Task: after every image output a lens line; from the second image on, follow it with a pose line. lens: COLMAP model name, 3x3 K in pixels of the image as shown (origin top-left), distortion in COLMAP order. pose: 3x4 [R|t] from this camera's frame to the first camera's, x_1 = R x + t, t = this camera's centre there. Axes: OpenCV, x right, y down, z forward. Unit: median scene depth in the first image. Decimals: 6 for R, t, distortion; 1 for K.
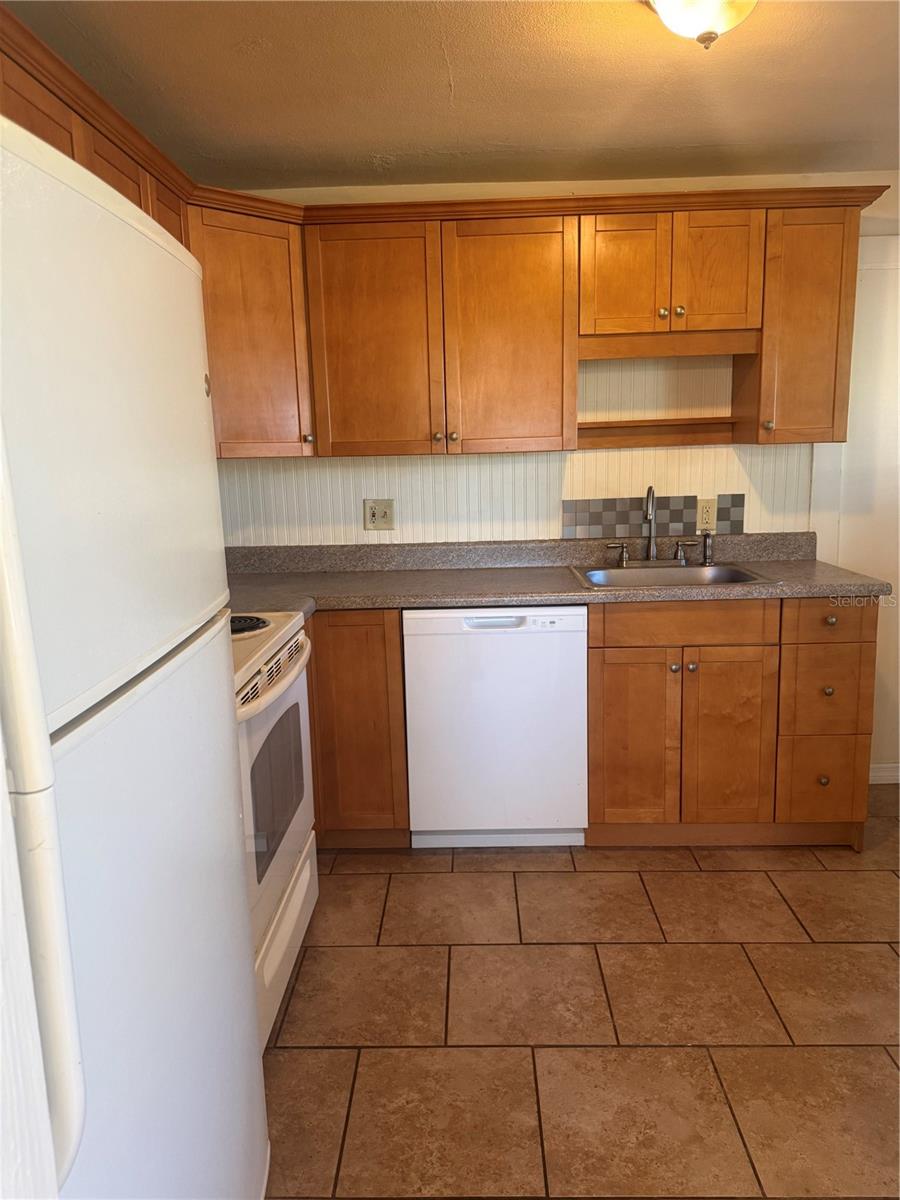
lens RADIAL K [[846.6, 0, 451.6], [0, 846.6, 600.6], [0, 0, 1]] dist [0.027228, -0.005294]
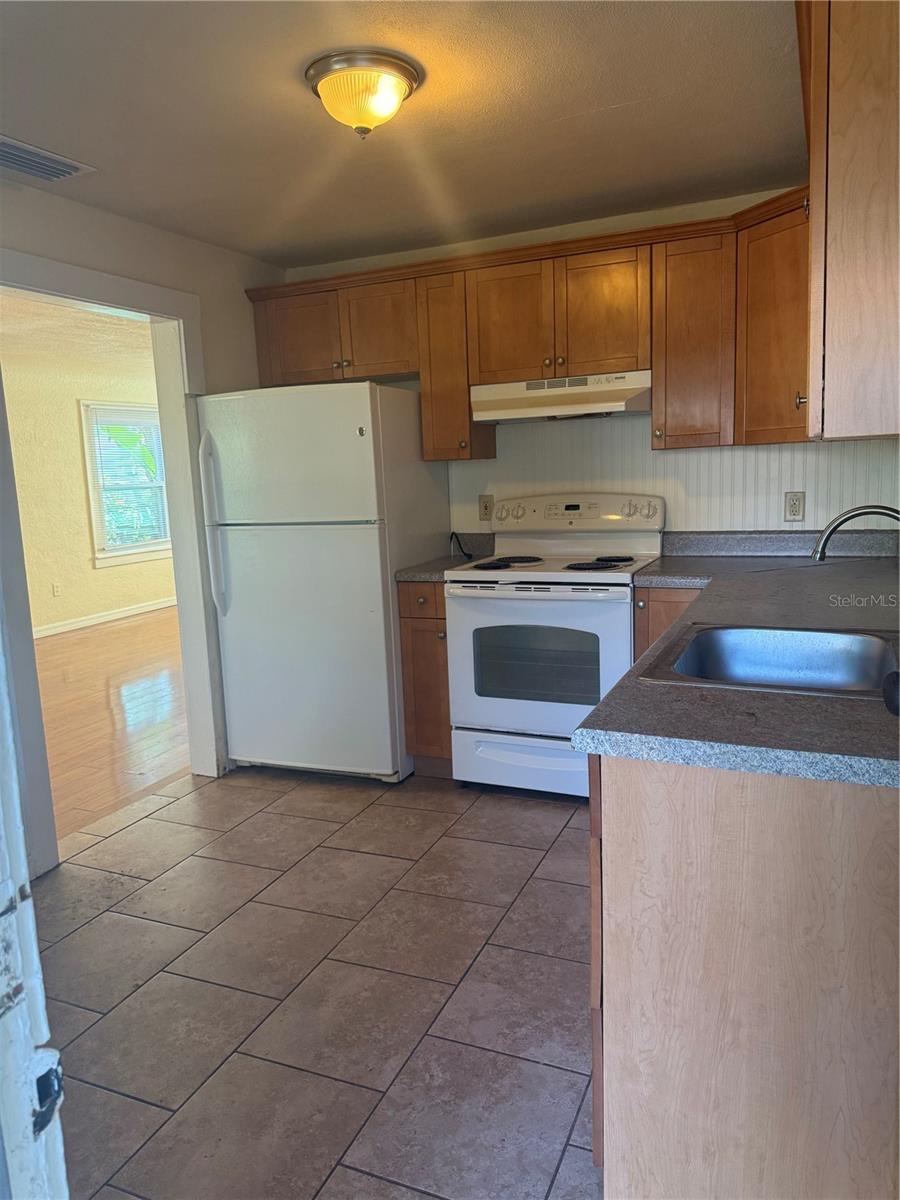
lens RADIAL K [[846.6, 0, 449.9], [0, 846.6, 595.4], [0, 0, 1]] dist [0.027228, -0.005294]
pose [[-0.368742, 0.182564, -0.911427, 1.239408], [-0.117969, 0.963403, 0.240702, -0.253939], [0.922016, 0.196277, -0.333710, 1.364077]]
